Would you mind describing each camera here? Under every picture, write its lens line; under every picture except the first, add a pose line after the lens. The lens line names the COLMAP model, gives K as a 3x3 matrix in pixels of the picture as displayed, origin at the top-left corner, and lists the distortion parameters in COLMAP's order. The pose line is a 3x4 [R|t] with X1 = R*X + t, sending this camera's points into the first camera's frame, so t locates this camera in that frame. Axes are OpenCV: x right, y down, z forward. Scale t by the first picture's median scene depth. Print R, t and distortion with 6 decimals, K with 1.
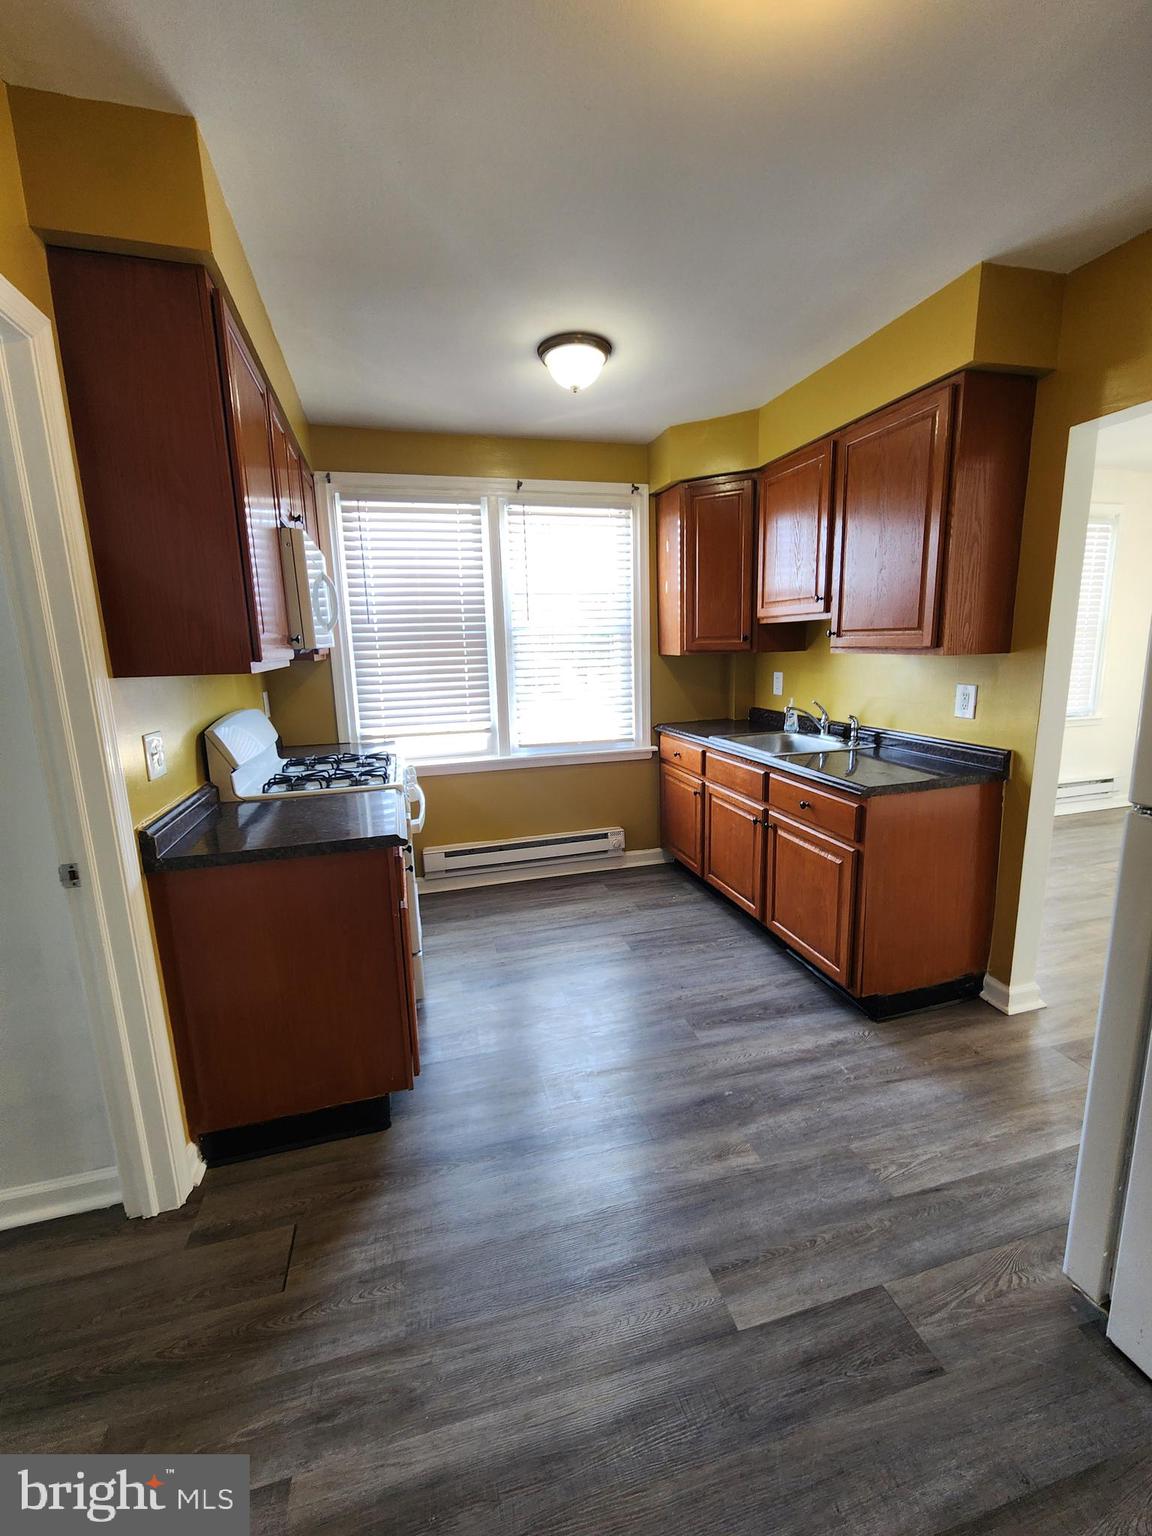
lens RADIAL K [[635.5, 0, 577.6], [0, 635.5, 767.1], [0, 0, 1]] dist [-0.003811, 0.001179]
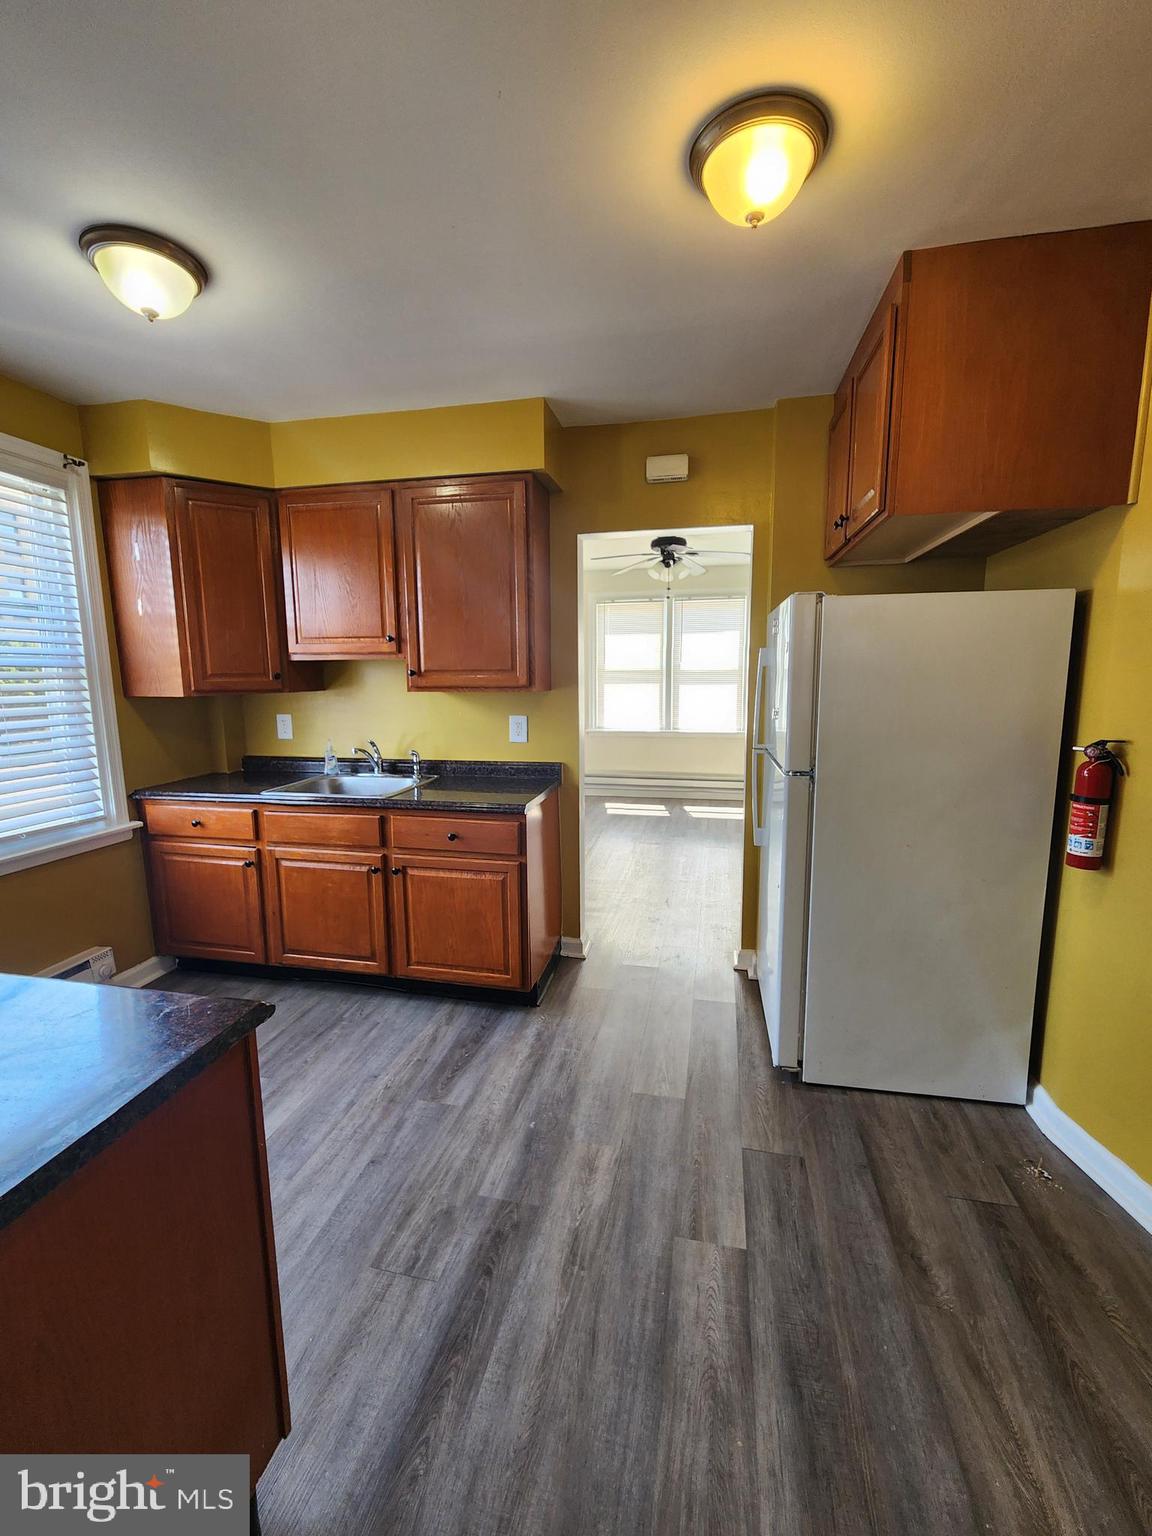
lens RADIAL K [[638.3, 0, 579.7], [0, 638.3, 771.7], [0, 0, 1]] dist [-0.001078, 0.000261]
pose [[0.453613, -0.115553, 0.883676, -0.398062], [0.167853, 0.984890, 0.042625, -0.047375], [-0.875249, 0.128993, 0.466154, 0.282065]]
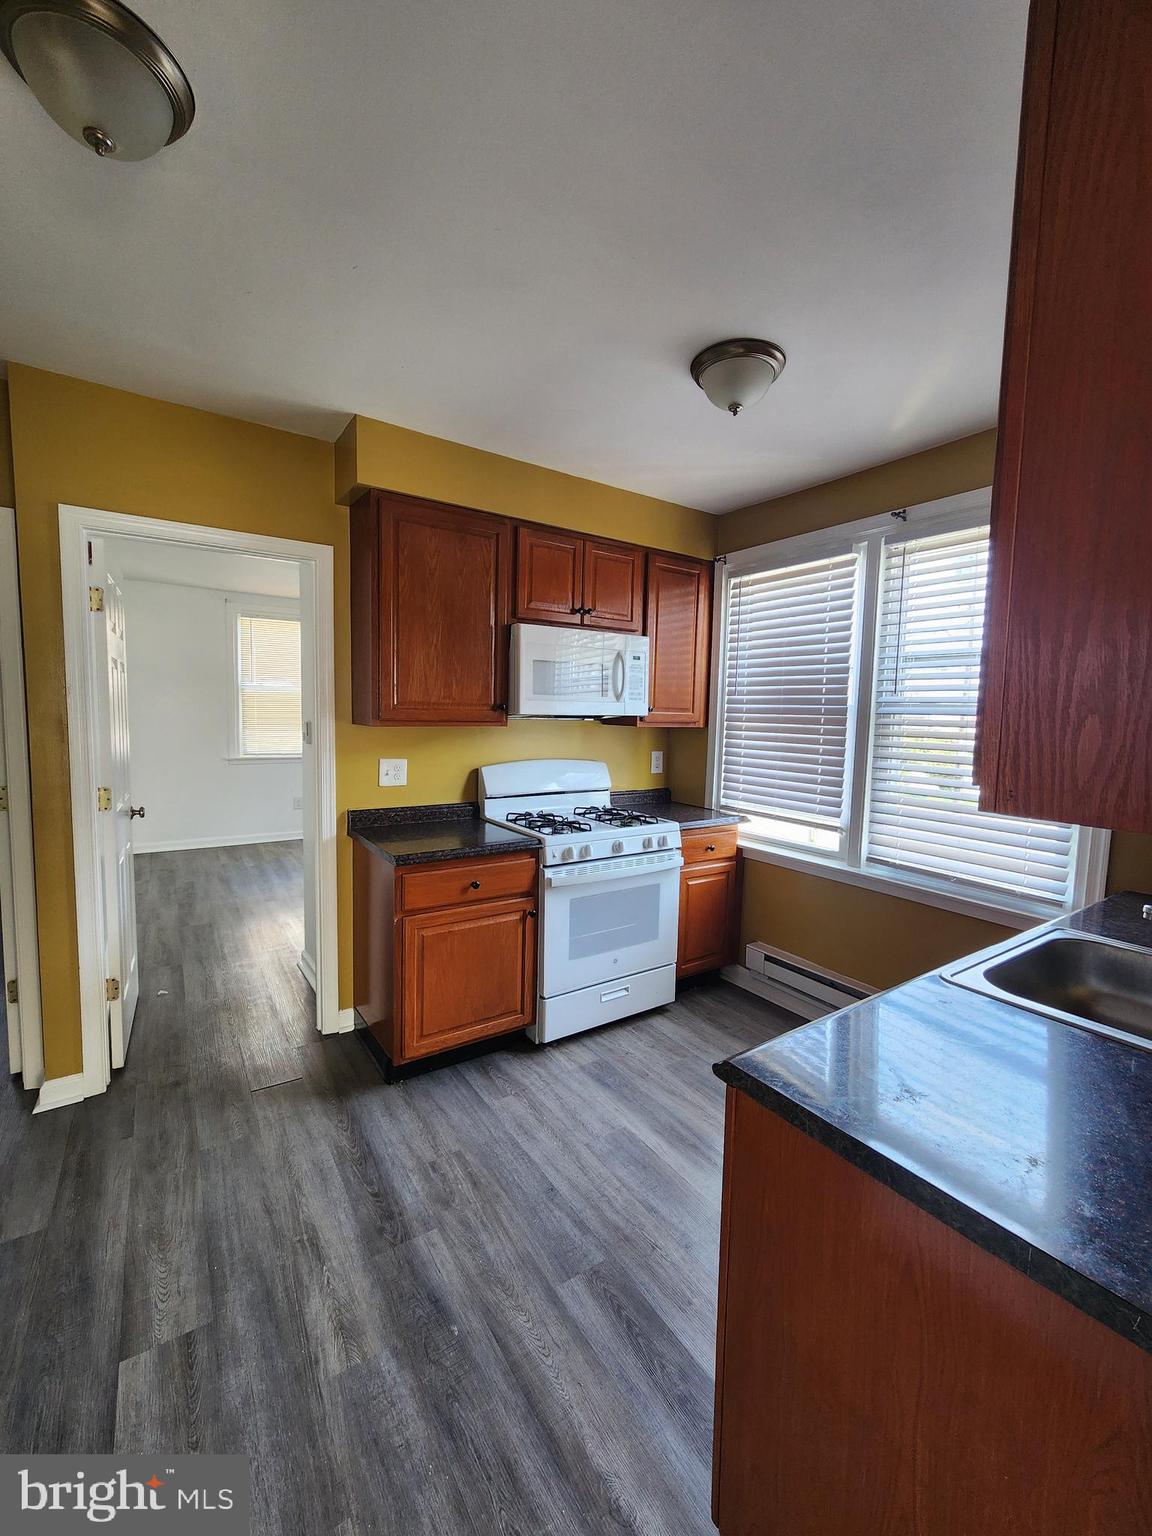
lens RADIAL K [[635.5, 0, 577.6], [0, 635.5, 767.1], [0, 0, 1]] dist [-0.003811, 0.001179]
pose [[0.315061, 0.115316, -0.942040, 0.642324], [-0.213567, 0.975748, 0.048016, -0.132405], [0.924730, 0.186061, 0.332047, 0.550789]]
